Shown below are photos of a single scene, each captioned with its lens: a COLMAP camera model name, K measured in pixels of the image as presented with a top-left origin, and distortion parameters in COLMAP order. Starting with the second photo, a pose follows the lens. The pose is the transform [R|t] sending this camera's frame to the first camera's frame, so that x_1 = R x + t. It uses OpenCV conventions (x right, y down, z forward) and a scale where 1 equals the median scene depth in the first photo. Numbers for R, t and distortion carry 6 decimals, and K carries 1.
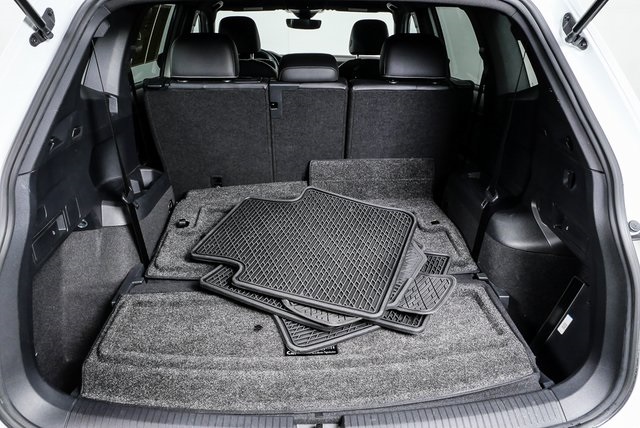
lens RADIAL K [[462.5, 0, 322.6], [0, 462.5, 215.6], [0, 0, 1]] dist [-0.040273, 0.012431]
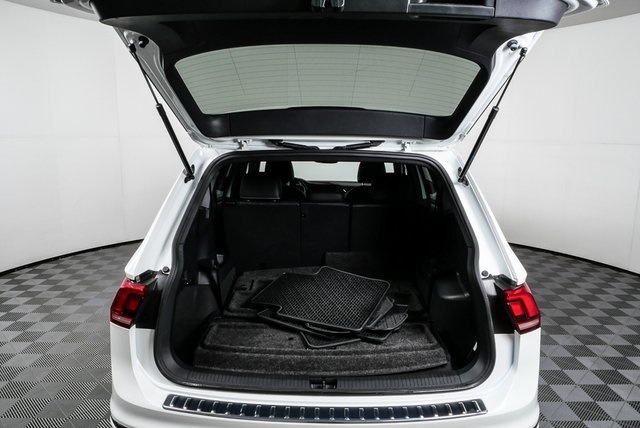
lens RADIAL K [[462.5, 0, 321.1], [0, 462.5, 212.4], [0, 0, 1]] dist [-0.040273, 0.012431]
pose [[0.998406, 0.007924, -0.055879, 0.065704], [-0.021853, 0.967141, -0.253300, 0.218563], [0.052036, 0.254117, 0.965773, -0.774446]]
